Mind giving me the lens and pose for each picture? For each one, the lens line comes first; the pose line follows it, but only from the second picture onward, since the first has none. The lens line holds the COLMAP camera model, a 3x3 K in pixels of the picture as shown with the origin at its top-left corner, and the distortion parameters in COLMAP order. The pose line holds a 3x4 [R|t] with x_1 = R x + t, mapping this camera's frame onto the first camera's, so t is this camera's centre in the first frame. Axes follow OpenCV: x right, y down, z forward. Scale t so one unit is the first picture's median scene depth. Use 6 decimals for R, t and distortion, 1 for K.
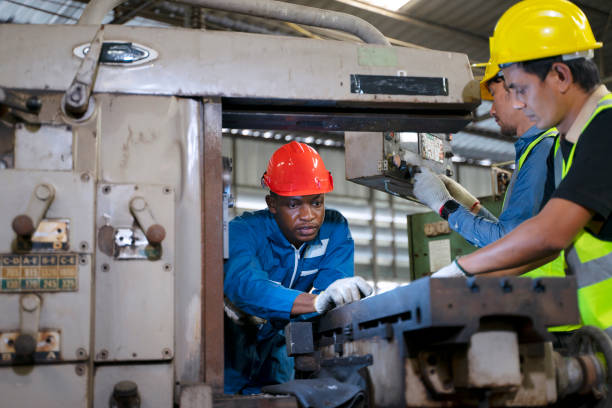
lens RADIAL K [[899.9, 0, 333.4], [0, 899.9, 204.6], [0, 0, 1]] dist [0.096031, 0.099948]
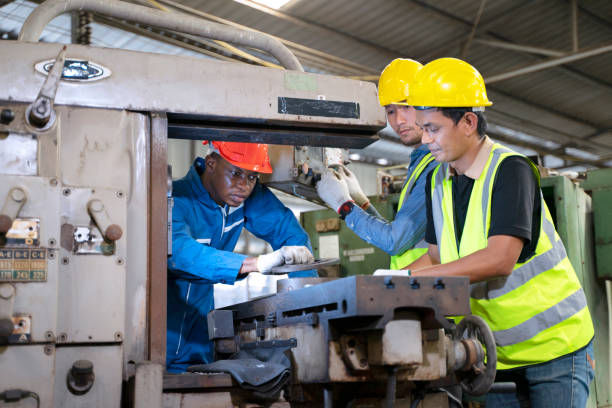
lens RADIAL K [[899.9, 0, 333.4], [0, 899.9, 204.6], [0, 0, 1]] dist [0.096031, 0.099948]
pose [[0.987561, 0.029840, 0.154381, -0.096073], [-0.032283, 0.999390, 0.013343, -0.027040], [-0.153889, -0.018161, 0.987921, -0.176388]]
